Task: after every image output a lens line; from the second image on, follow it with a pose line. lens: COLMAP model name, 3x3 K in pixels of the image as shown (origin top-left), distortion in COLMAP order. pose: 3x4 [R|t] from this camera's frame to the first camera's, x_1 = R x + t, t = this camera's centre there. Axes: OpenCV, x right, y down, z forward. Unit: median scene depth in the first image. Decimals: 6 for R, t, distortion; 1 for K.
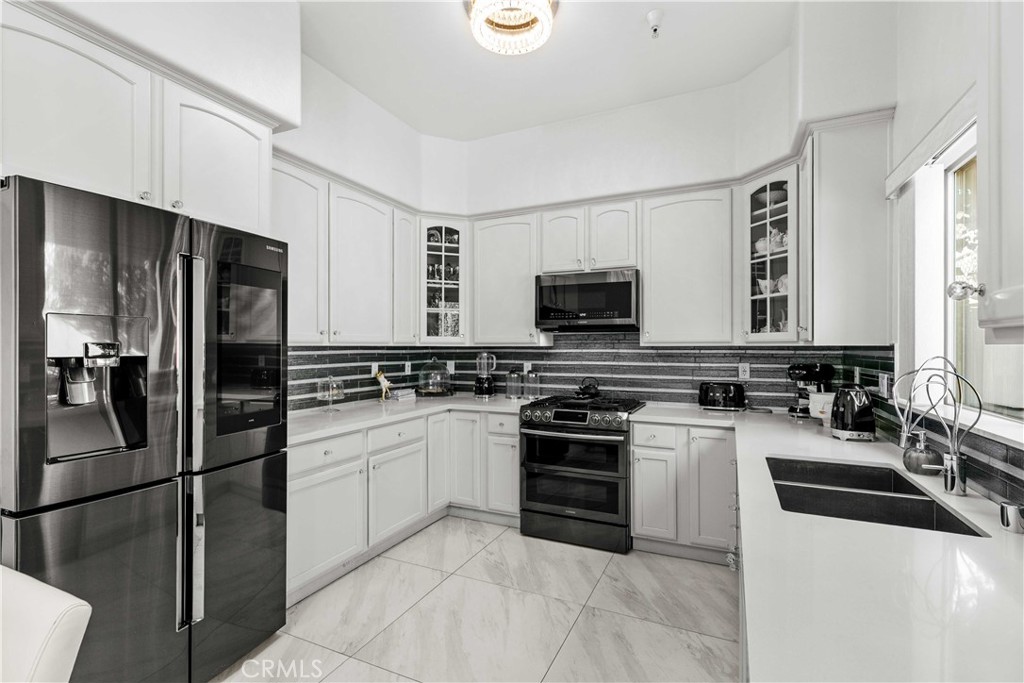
lens RADIAL K [[502.9, 0, 545.1], [0, 502.9, 358.2], [0, 0, 1]] dist [0.001655, 0.000187]
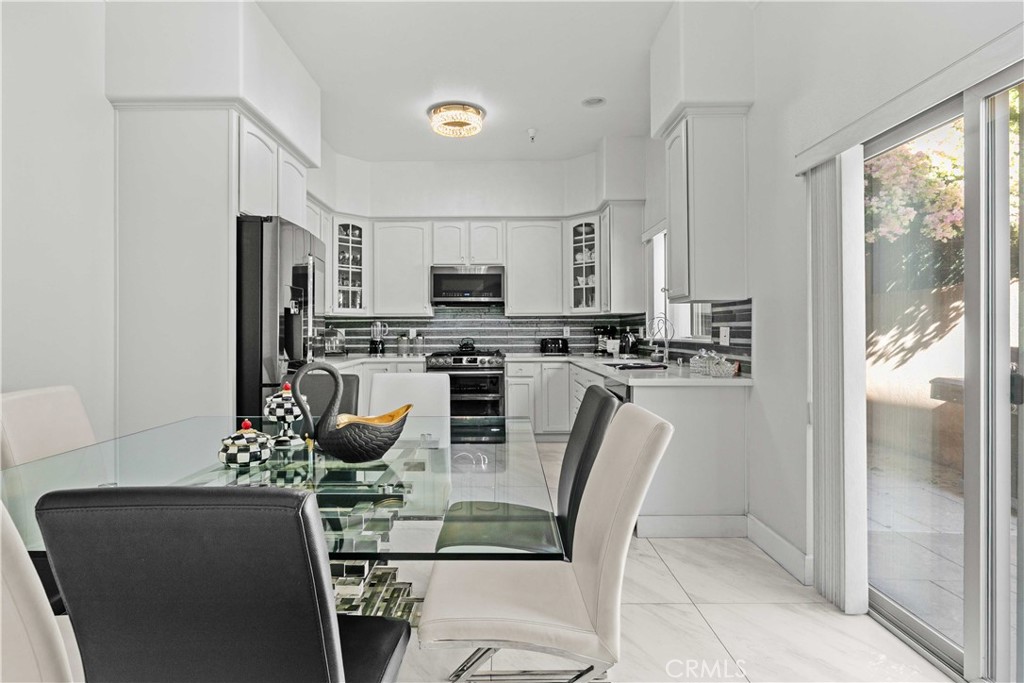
lens RADIAL K [[520.9, 0, 509.2], [0, 520.9, 336.6], [0, 0, 1]] dist [-0.001745, -0.000899]
pose [[0.934287, -0.003184, 0.356507, -0.376831], [0.006545, 0.999945, -0.008222, 0.054274], [-0.356461, 0.010015, 0.934257, -0.506961]]
